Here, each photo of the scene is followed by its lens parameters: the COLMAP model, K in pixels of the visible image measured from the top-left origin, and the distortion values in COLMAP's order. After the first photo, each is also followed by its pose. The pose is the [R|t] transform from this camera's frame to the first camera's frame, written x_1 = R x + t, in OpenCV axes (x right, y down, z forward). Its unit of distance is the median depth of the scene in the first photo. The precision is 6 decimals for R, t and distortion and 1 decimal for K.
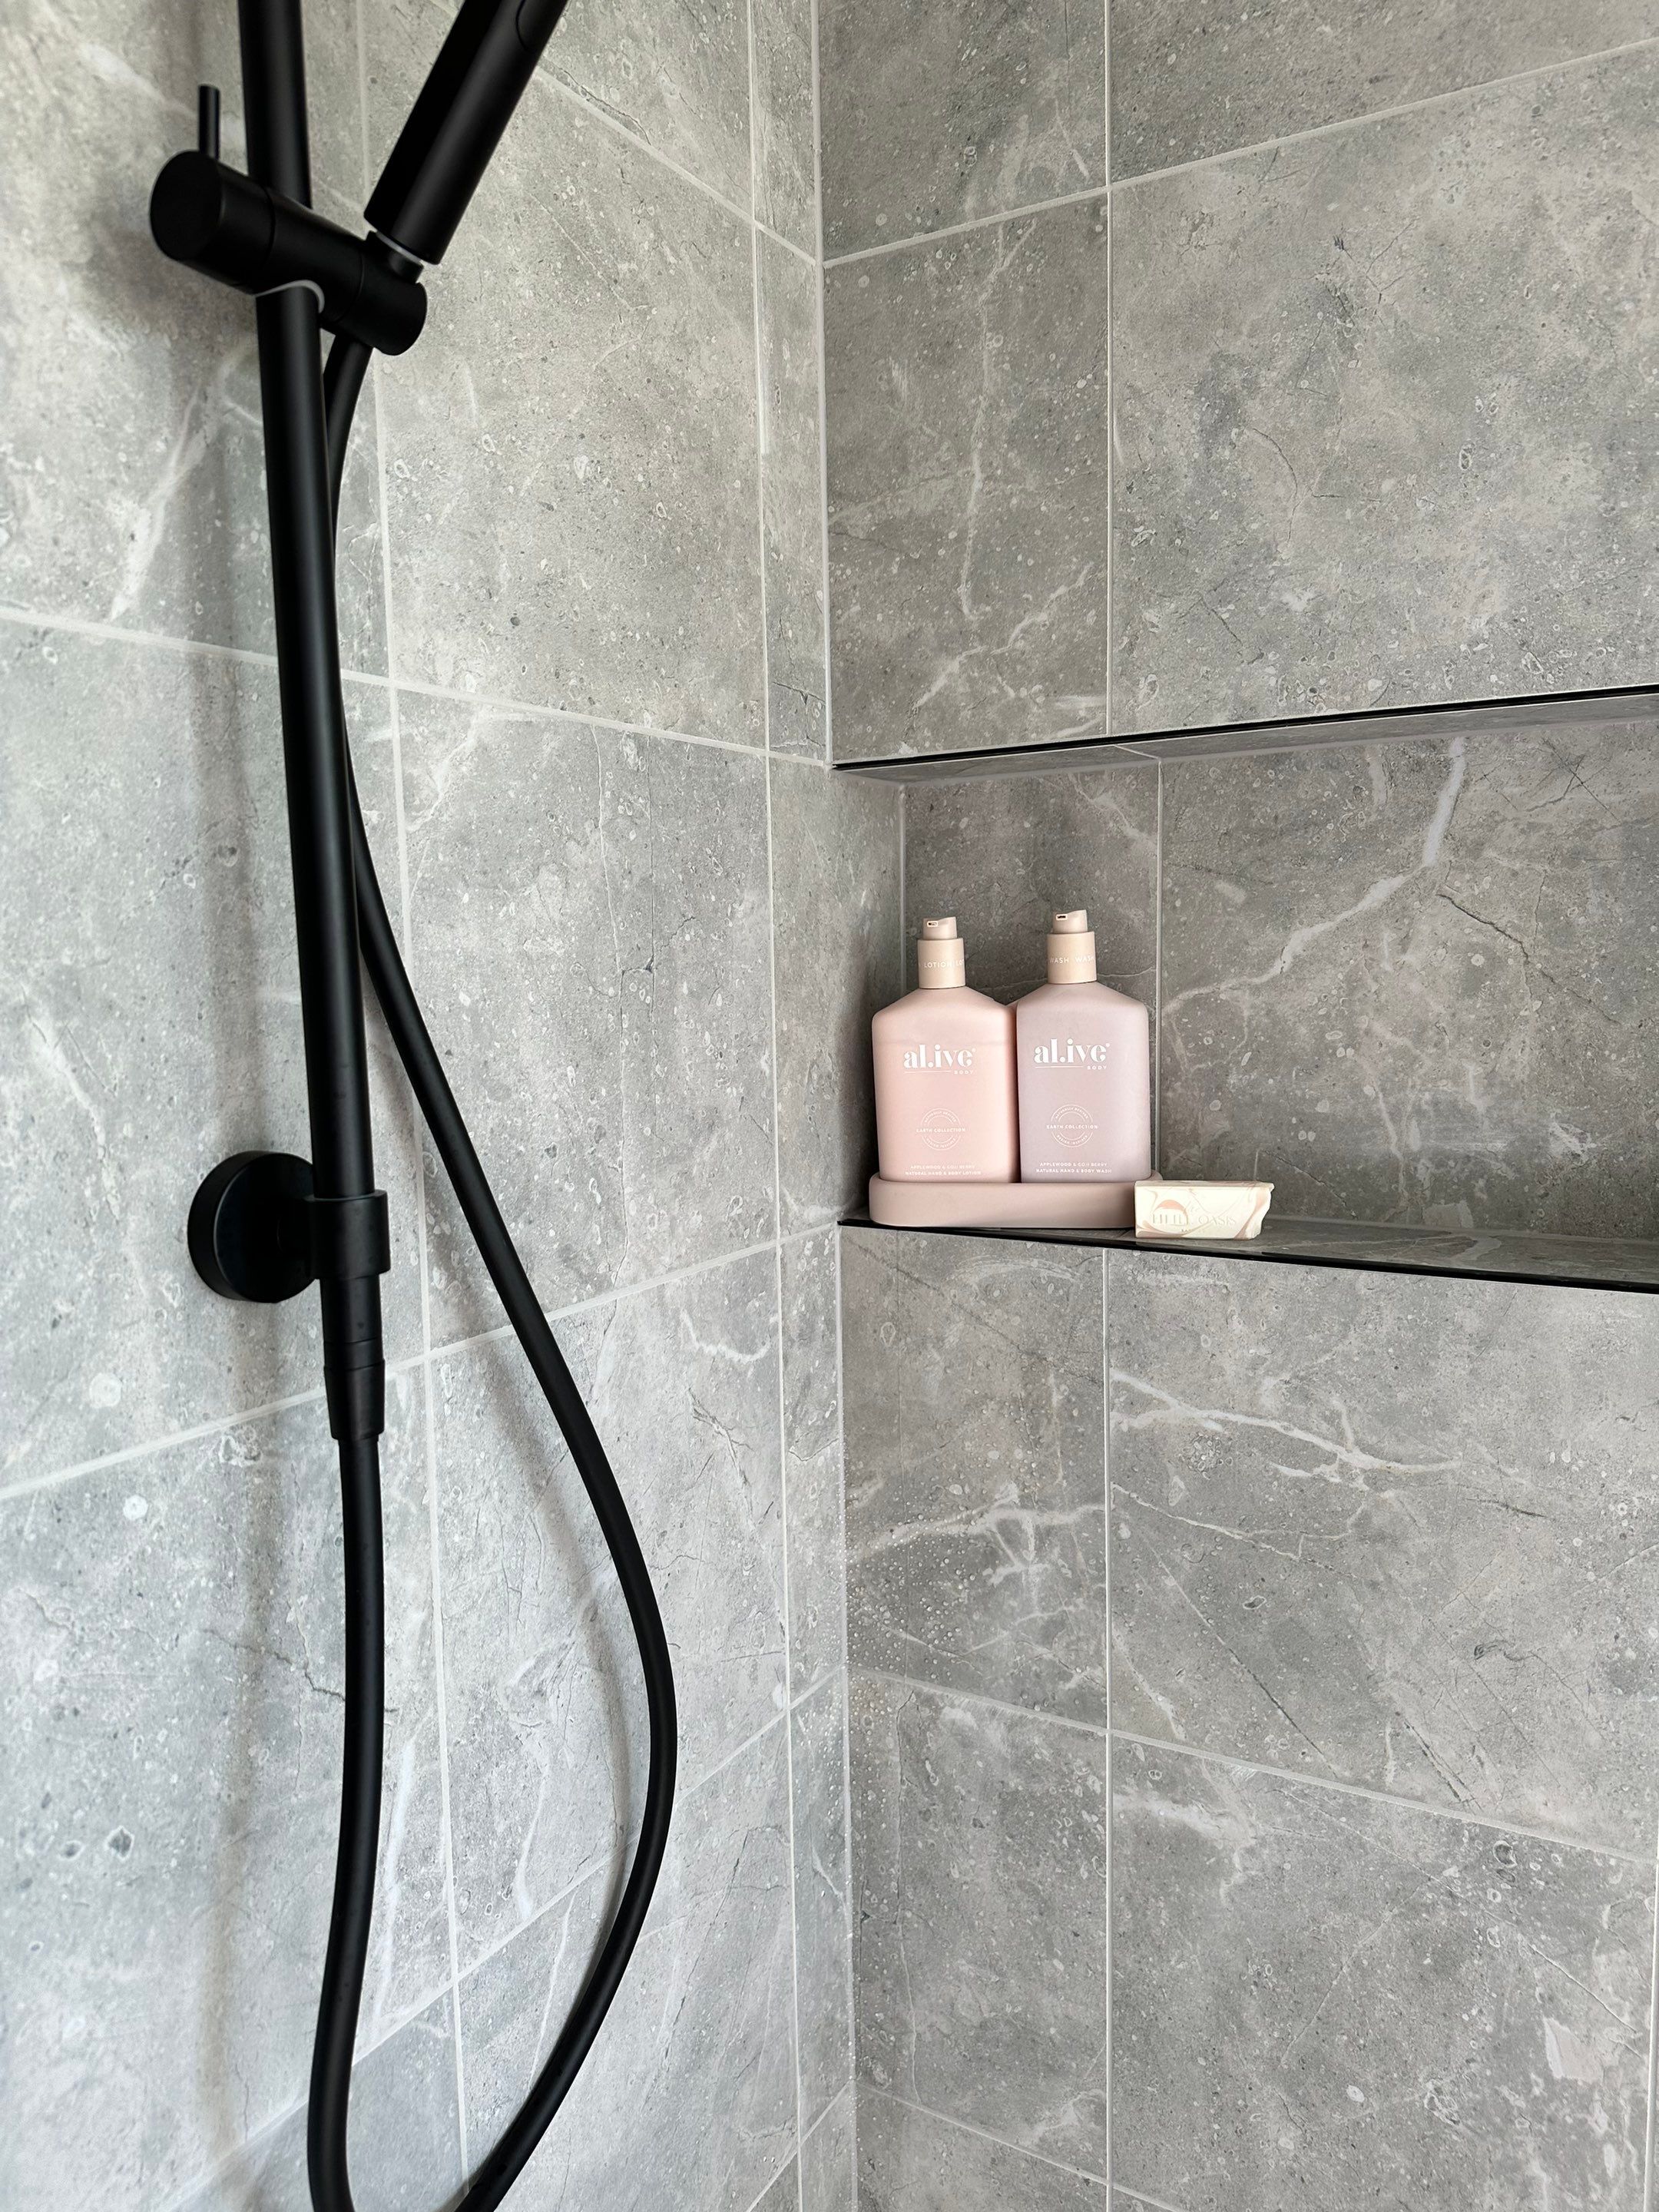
lens RADIAL K [[1561.3, 0, 826.0], [0, 1561.3, 1104.5], [0, 0, 1]] dist [0.053795, -0.067484]
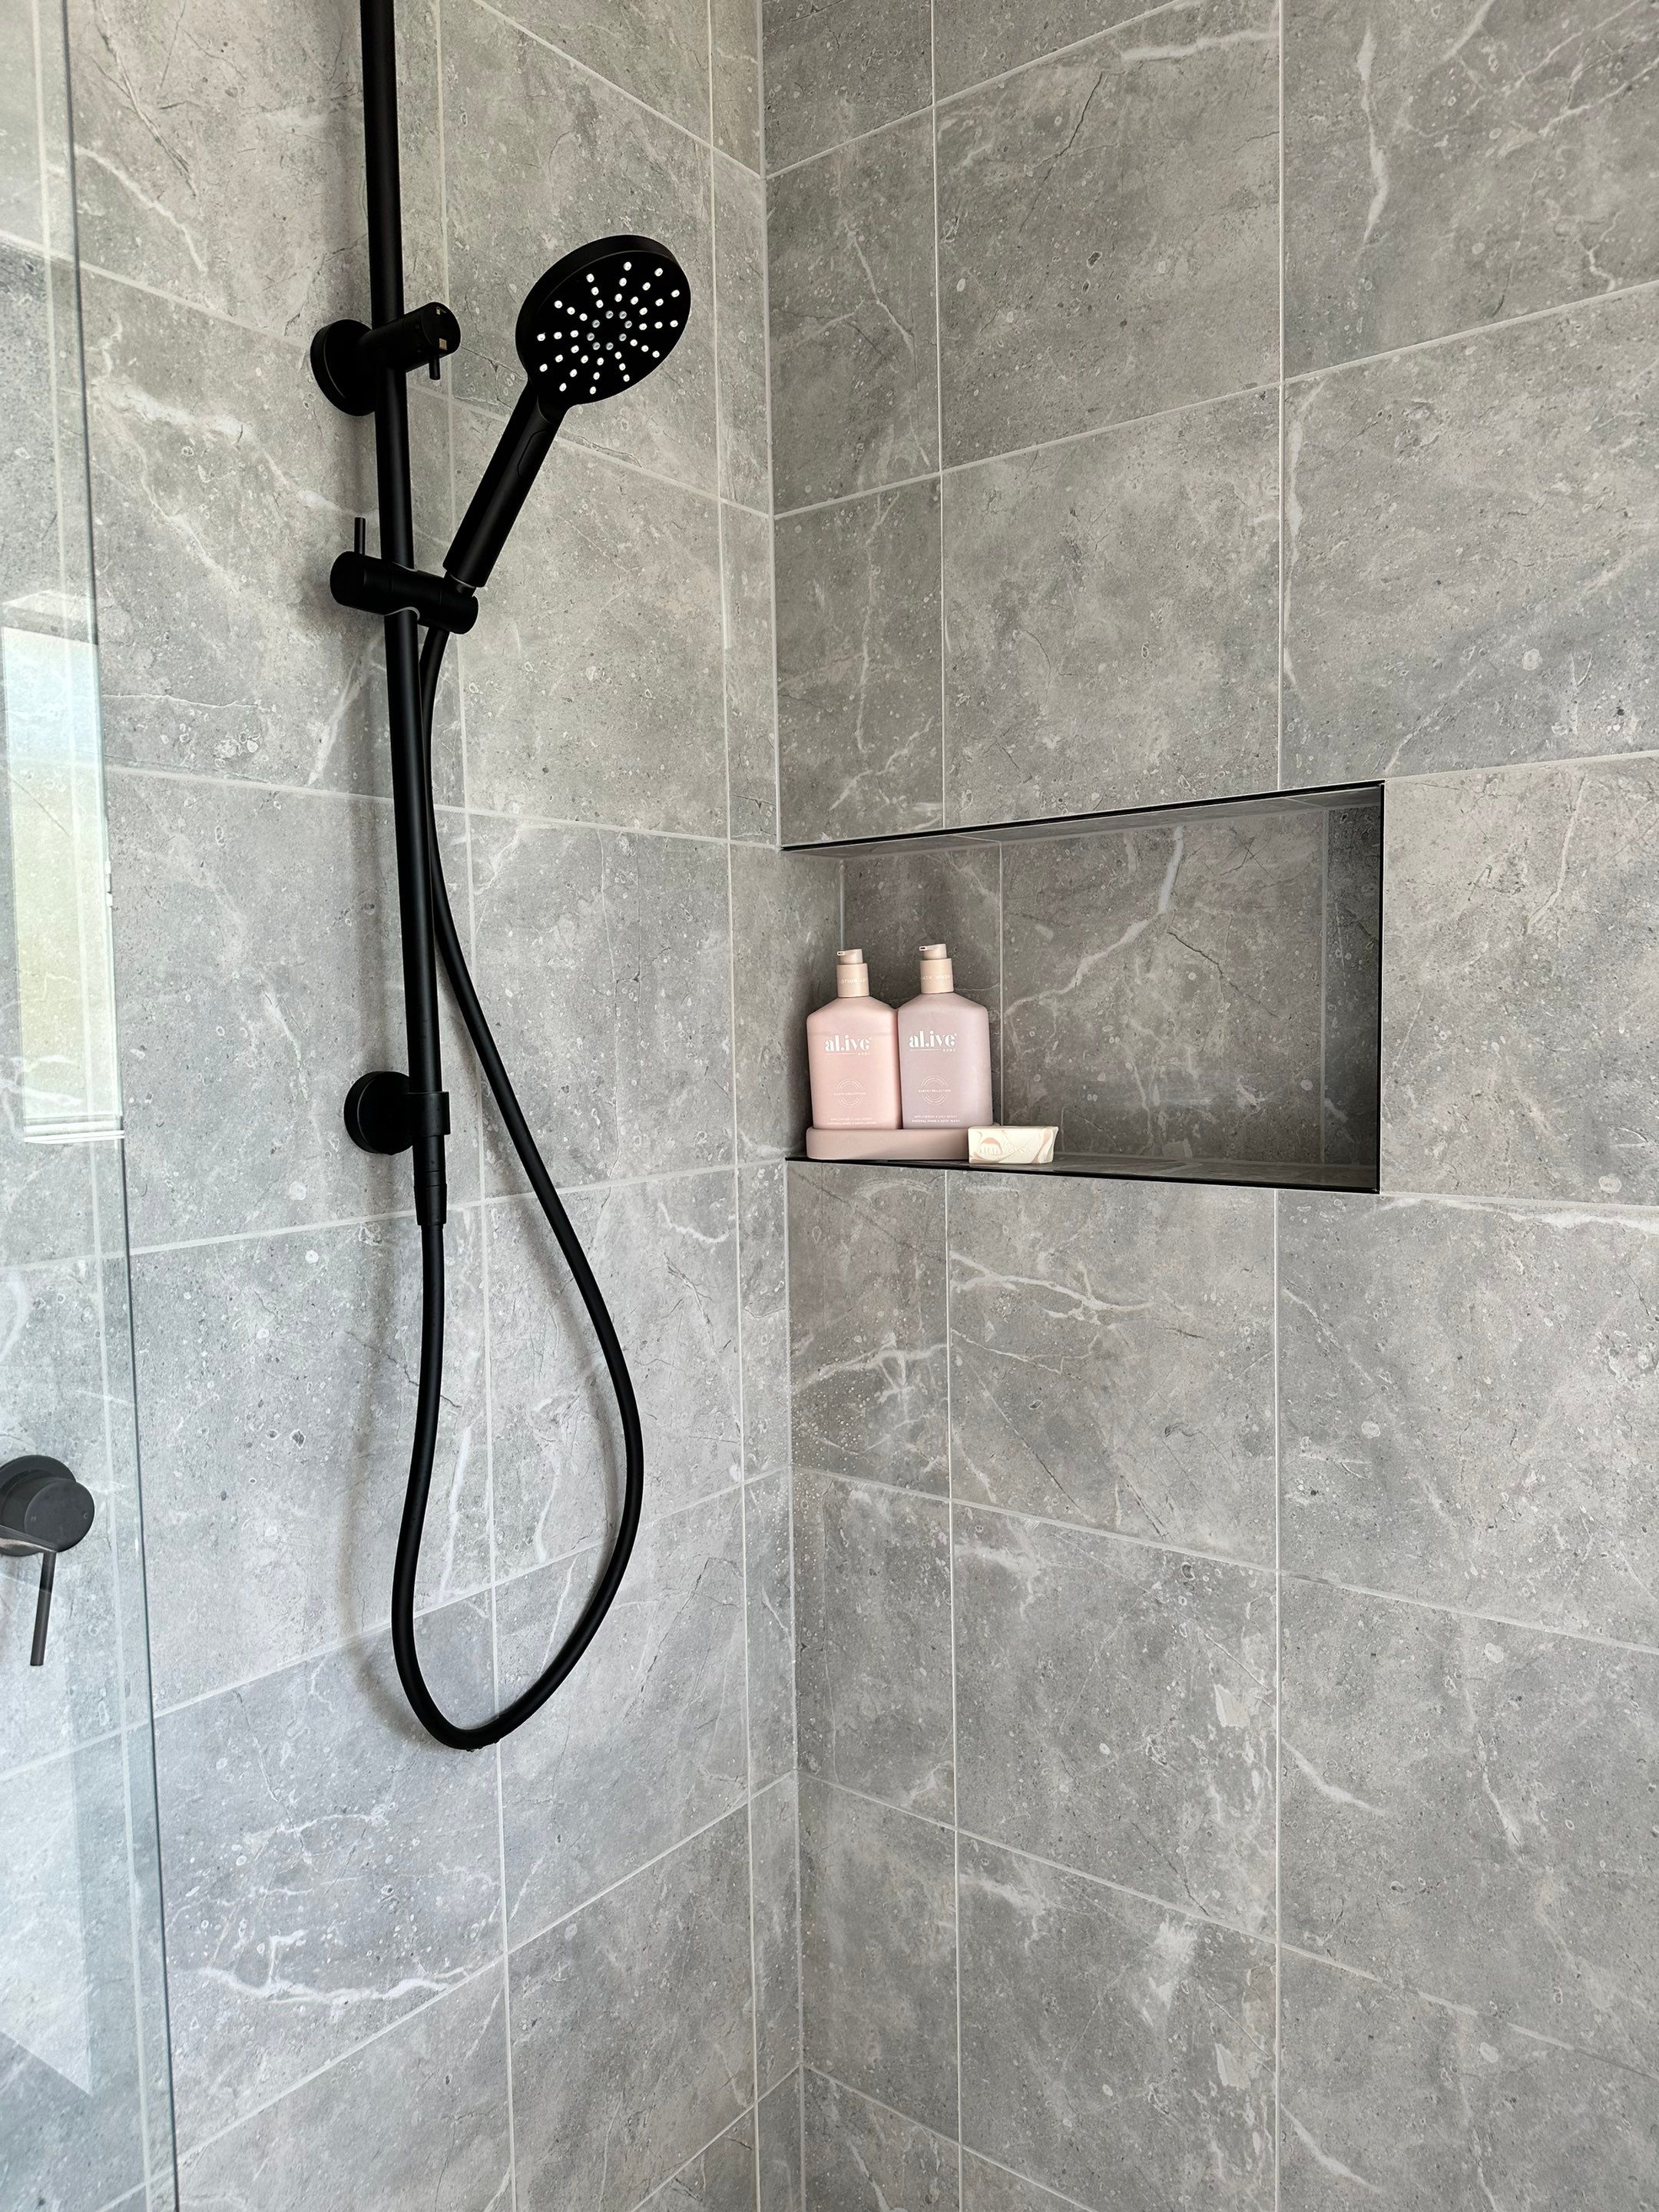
lens RADIAL K [[1561.3, 0, 820.1], [0, 1561.3, 1113.9], [0, 0, 1]] dist [0.053795, -0.067484]
pose [[0.992151, 0.009579, -0.124678, 0.268710], [-0.013333, 0.999482, -0.029306, 0.092094], [0.124333, 0.030739, 0.991764, -0.534301]]
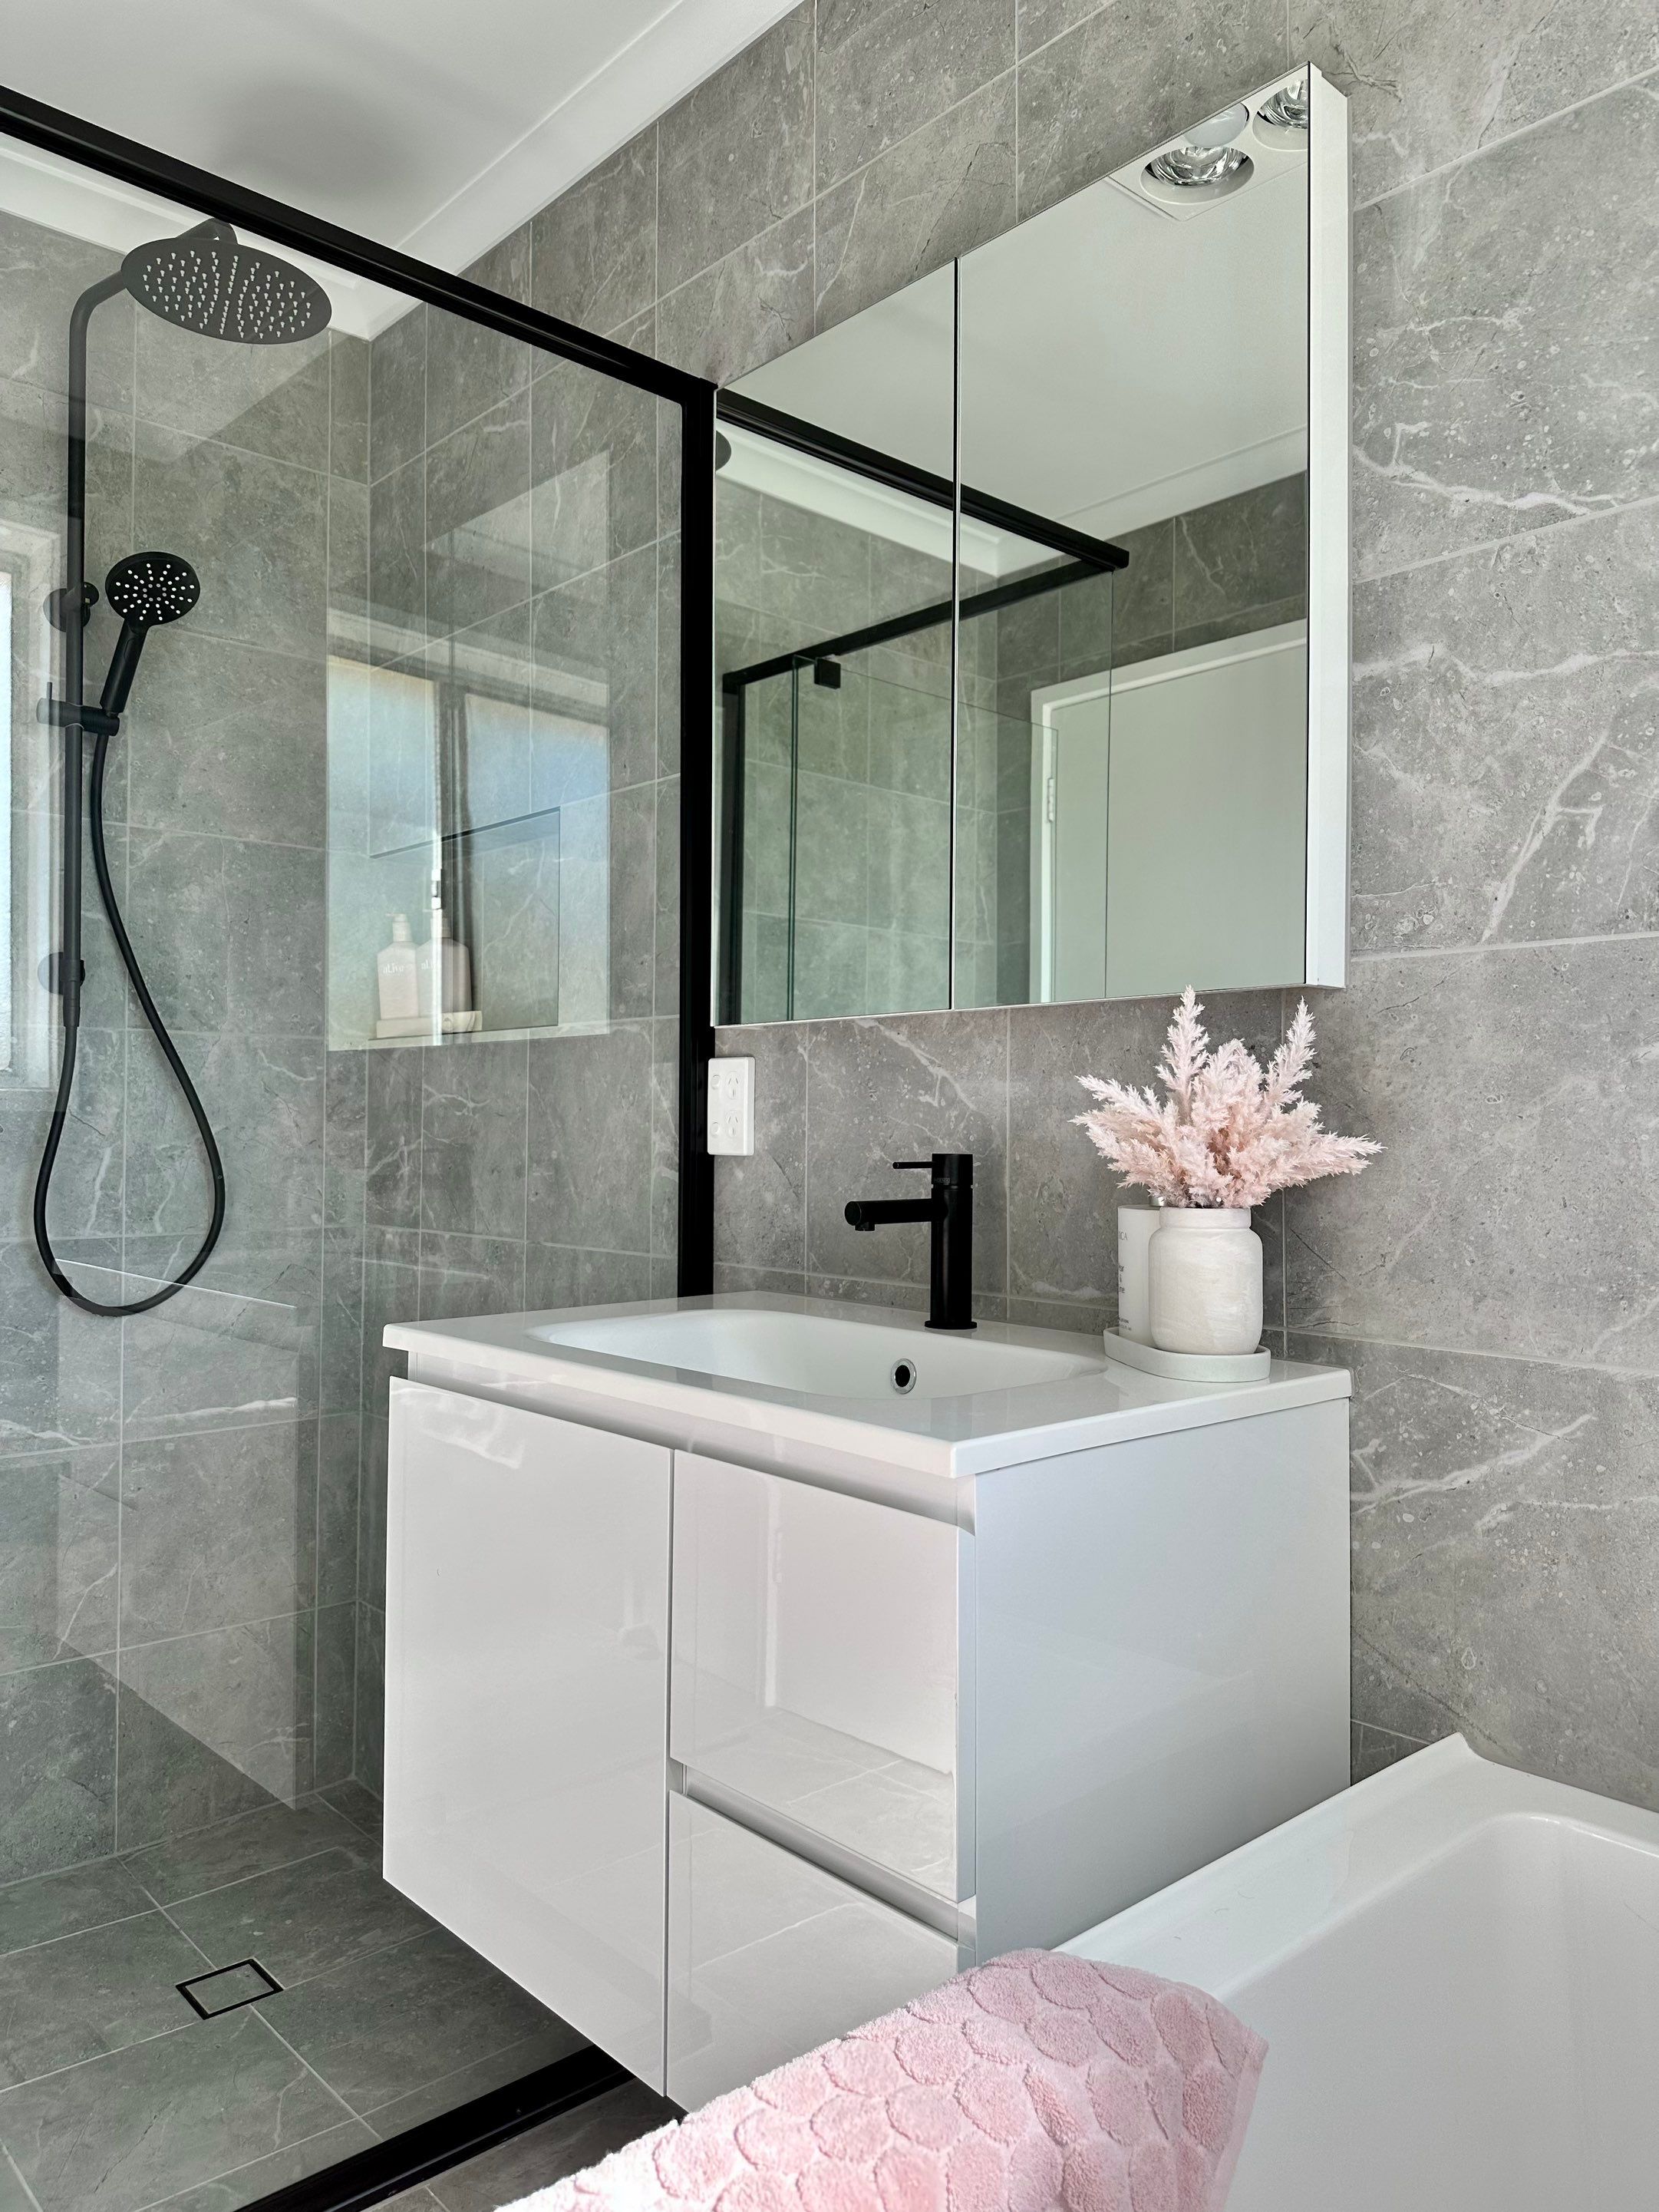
lens RADIAL K [[1561.1, 0, 811.3], [0, 1561.1, 1087.2], [0, 0, 1]] dist [0.053795, -0.067484]
pose [[0.952434, 0.016878, -0.304276, 1.732704], [-0.053232, 0.992329, -0.111581, 0.472345], [0.300059, 0.122470, 0.946026, -1.352074]]
